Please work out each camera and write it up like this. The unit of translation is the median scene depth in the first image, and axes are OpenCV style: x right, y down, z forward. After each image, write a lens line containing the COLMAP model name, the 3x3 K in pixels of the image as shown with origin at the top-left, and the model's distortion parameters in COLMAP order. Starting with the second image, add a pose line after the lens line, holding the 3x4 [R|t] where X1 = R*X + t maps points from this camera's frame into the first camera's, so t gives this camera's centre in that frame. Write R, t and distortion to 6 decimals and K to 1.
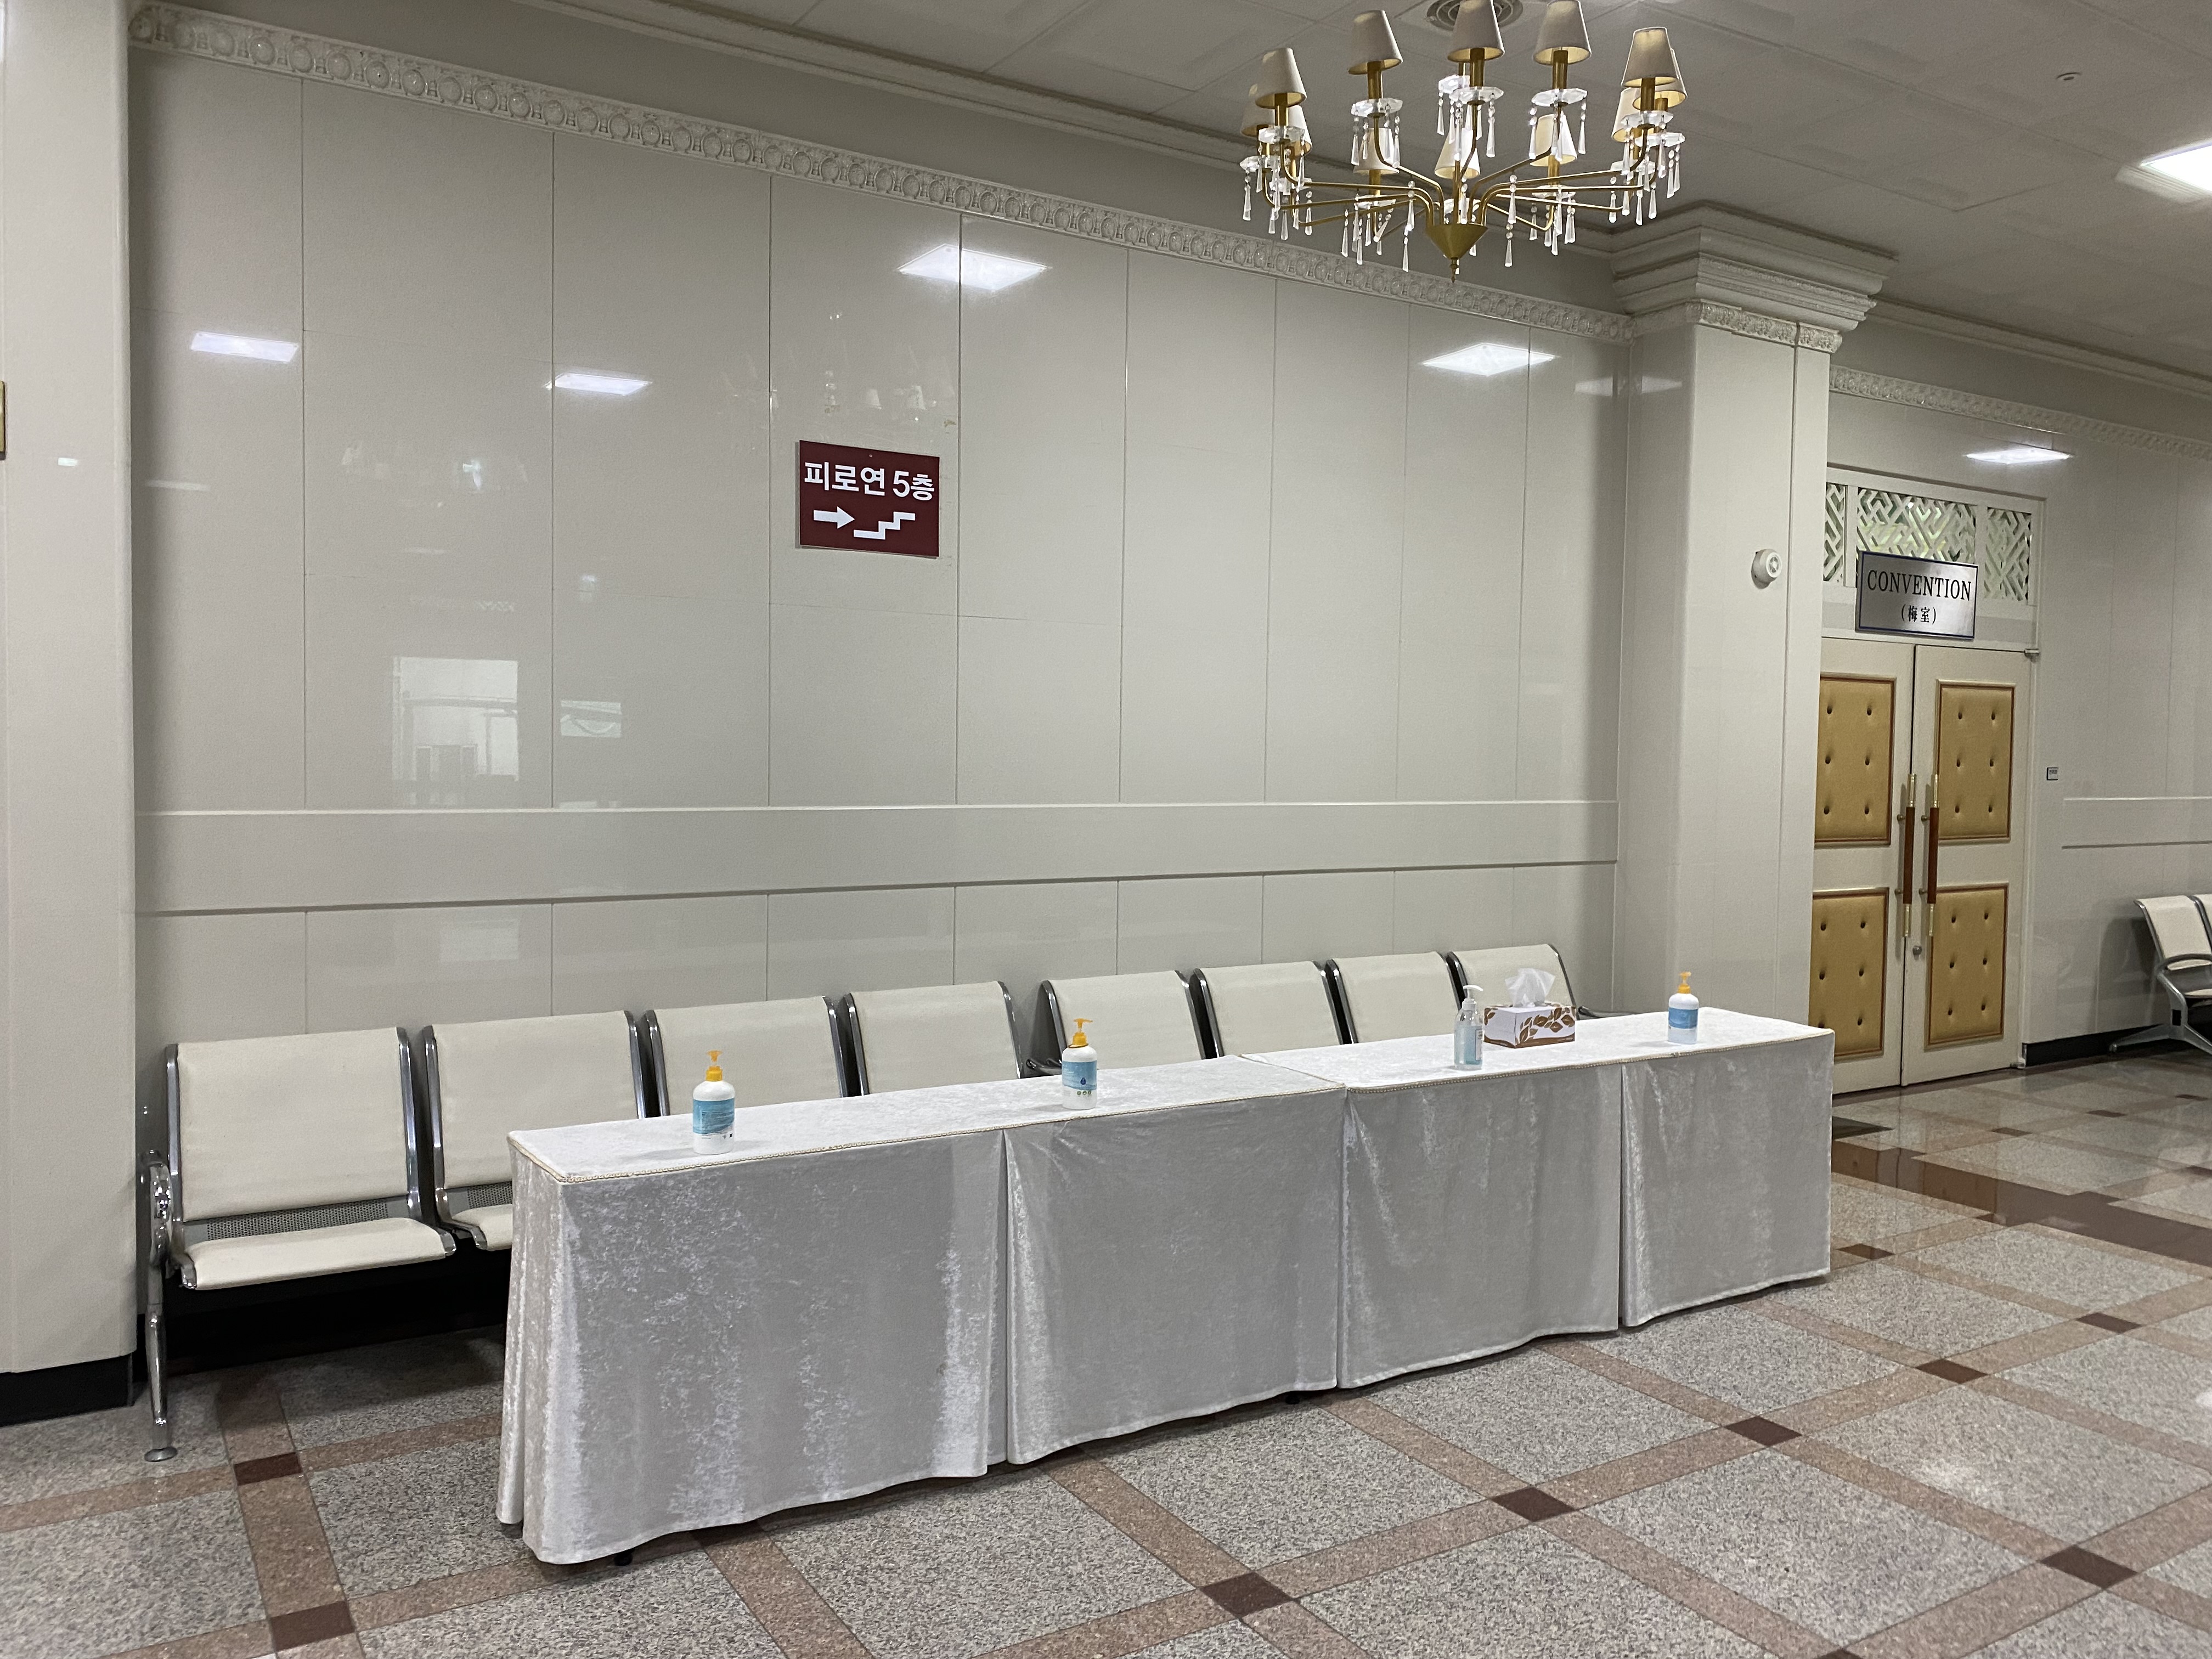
lens RADIAL K [[1668.7, 0, 1106.0], [0, 1668.7, 829.5], [0, 0, 1]] dist [0.088377, -0.053854]
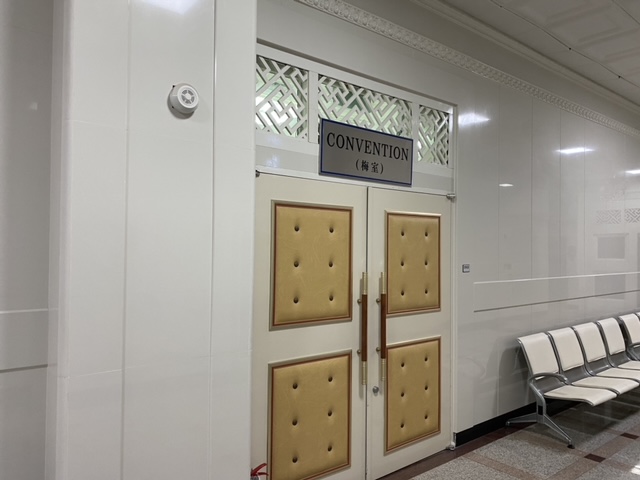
lens RADIAL K [[482.8, 0, 320.0], [0, 482.8, 240.0], [0, 0, 1]] dist [0.088377, -0.053854]
pose [[0.993356, 0.002919, 0.115046, 0.378221], [0.003129, 0.998623, -0.052358, -0.038197], [-0.115040, 0.052370, 0.991979, 0.570784]]
